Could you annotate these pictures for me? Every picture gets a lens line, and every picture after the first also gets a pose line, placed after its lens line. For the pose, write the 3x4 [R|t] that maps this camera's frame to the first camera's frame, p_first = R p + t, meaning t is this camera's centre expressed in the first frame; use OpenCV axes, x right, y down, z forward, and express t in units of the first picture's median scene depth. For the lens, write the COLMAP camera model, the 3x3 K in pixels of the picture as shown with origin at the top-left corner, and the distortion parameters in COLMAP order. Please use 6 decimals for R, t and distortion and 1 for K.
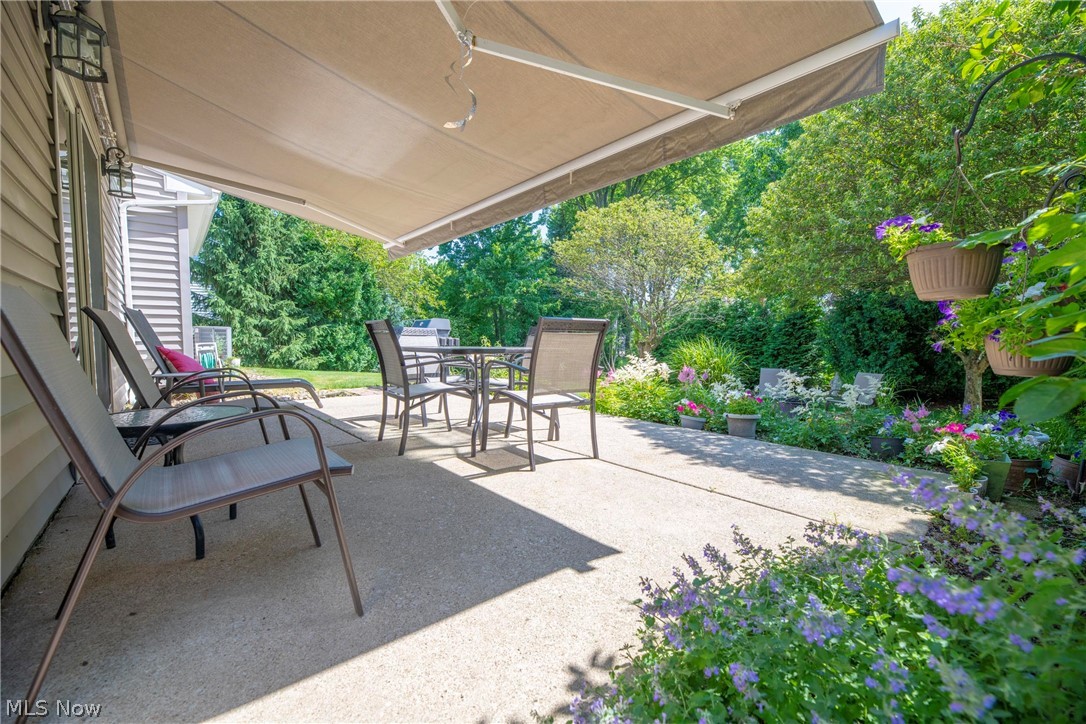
lens RADIAL K [[469.9, 0, 543.0], [0, 469.9, 362.0], [0, 0, 1]] dist [0.000279, 0.000021]
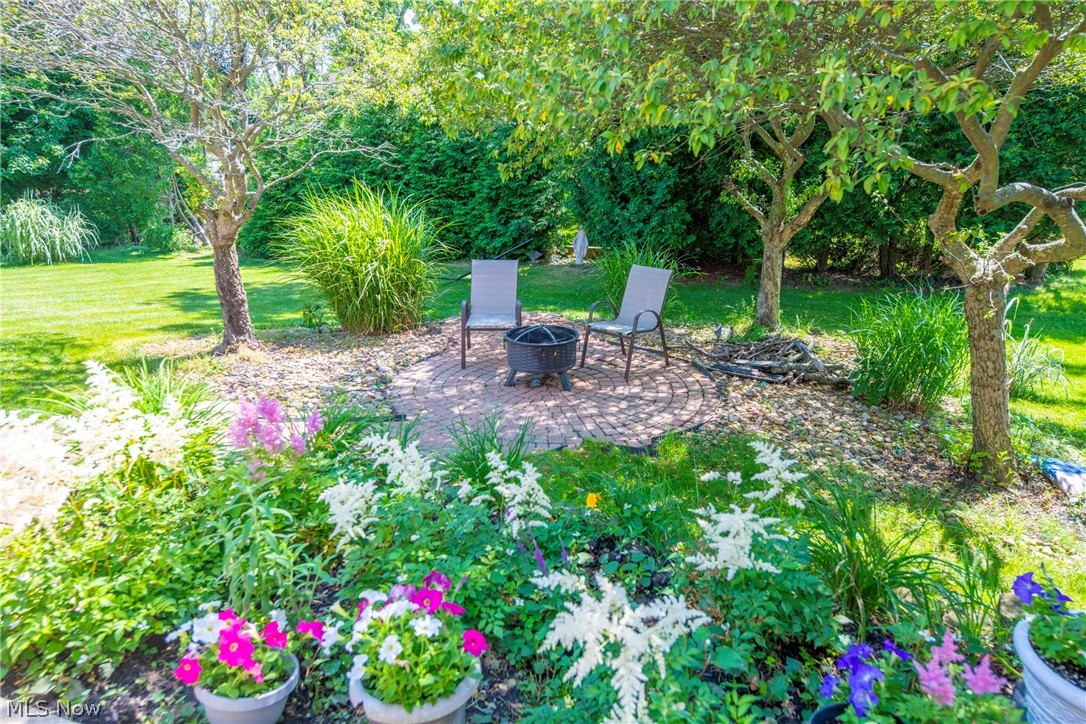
lens RADIAL K [[740.5, 0, 543.0], [0, 740.5, 362.0], [0, 0, 1]] dist [0.000297, 0.000022]
pose [[0.863103, -0.133586, 0.487039, 0.090900], [0.011717, 0.969420, 0.245129, -0.053532], [-0.504891, -0.205865, 0.838275, 0.194757]]
